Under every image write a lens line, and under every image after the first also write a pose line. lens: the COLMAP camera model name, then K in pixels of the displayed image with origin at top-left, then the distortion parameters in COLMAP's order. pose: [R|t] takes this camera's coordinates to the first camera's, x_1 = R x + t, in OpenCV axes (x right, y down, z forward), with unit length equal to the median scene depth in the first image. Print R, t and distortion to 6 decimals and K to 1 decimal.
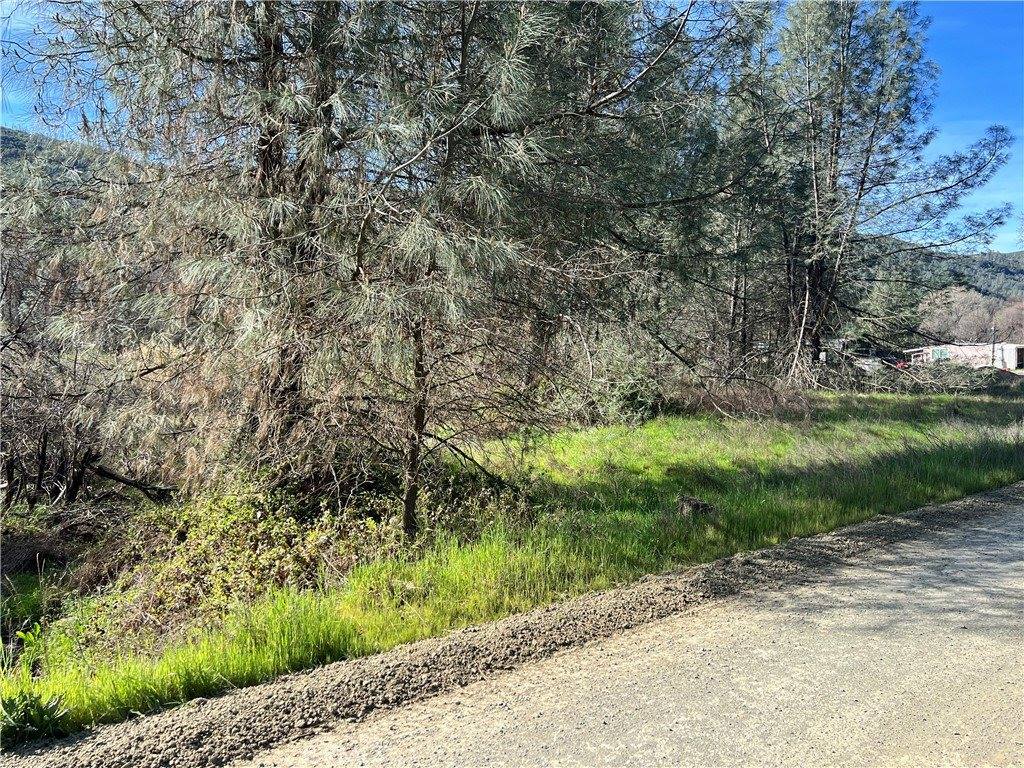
lens RADIAL K [[760.8, 0, 510.1], [0, 760.8, 397.7], [0, 0, 1]] dist [0.066924, -0.068974]
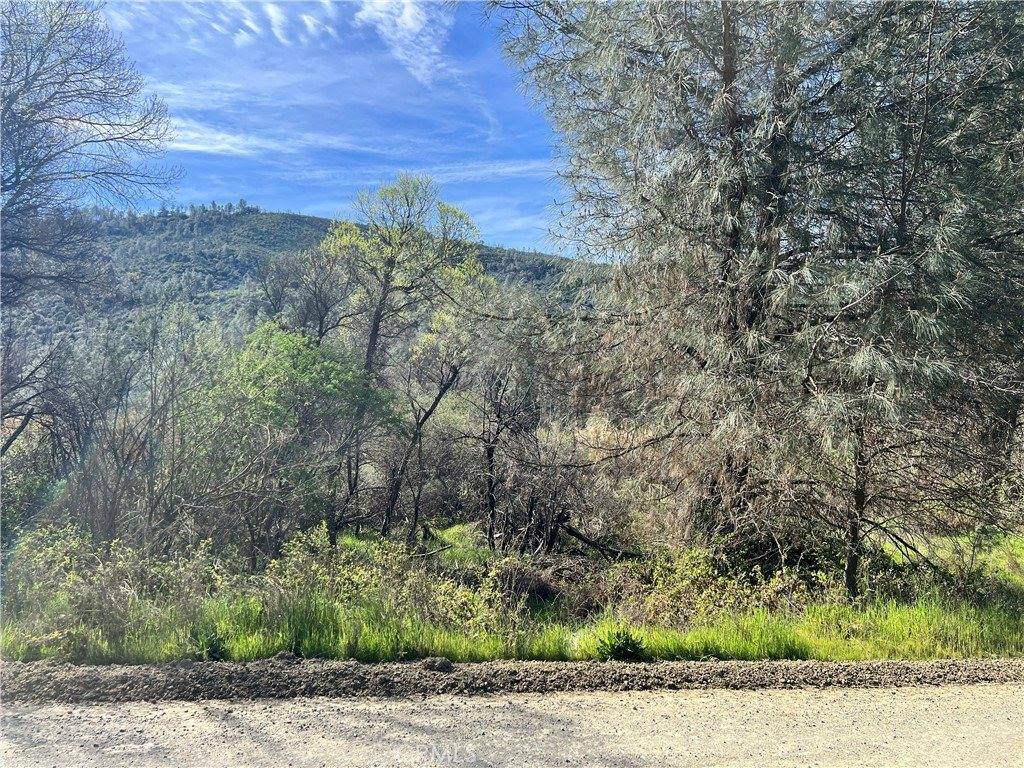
lens RADIAL K [[760.8, 0, 510.1], [0, 760.8, 397.7], [0, 0, 1]] dist [0.066924, -0.068974]
pose [[0.857808, 0.001324, -0.513968, 0.040743], [-0.056846, 0.994106, -0.092315, 0.011825], [0.510816, 0.108406, 0.852828, -0.456454]]
